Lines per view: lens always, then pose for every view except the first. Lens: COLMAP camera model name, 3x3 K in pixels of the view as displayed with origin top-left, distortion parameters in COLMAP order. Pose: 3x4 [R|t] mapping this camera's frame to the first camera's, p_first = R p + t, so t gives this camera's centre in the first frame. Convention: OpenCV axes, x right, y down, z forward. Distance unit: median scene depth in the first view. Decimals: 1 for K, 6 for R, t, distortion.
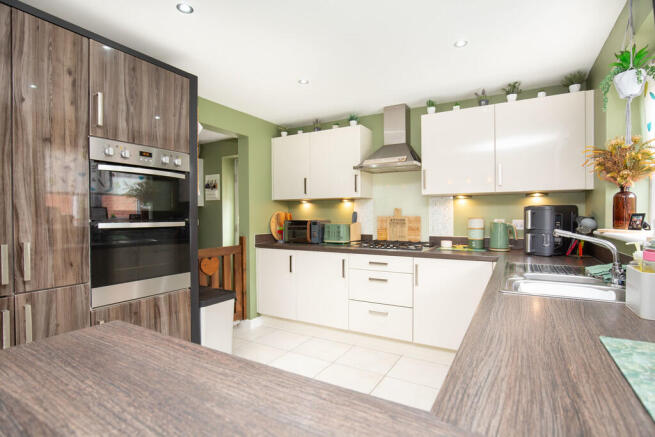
lens RADIAL K [[341.7, 0, 327.9], [0, 341.7, 218.9], [0, 0, 1]] dist [-0.005935, -0.000707]
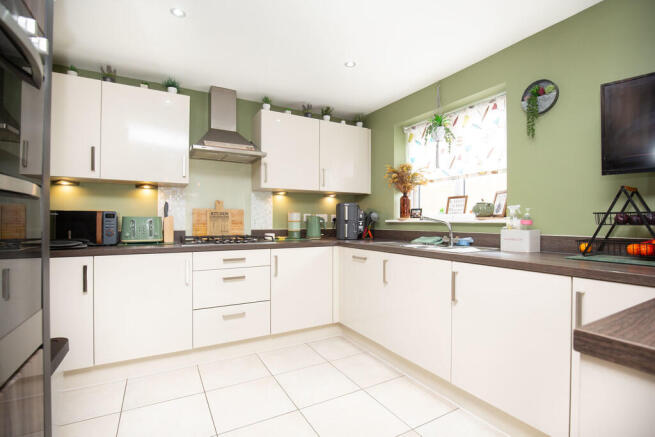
lens RADIAL K [[304.4, 0, 327.3], [0, 304.4, 220.0], [0, 0, 1]] dist [-0.000670, 0.000231]
pose [[0.524994, 0.006504, 0.851081, -0.370067], [0.000675, 0.999967, -0.008058, 0.030405], [-0.851106, 0.004805, 0.524973, 0.348363]]
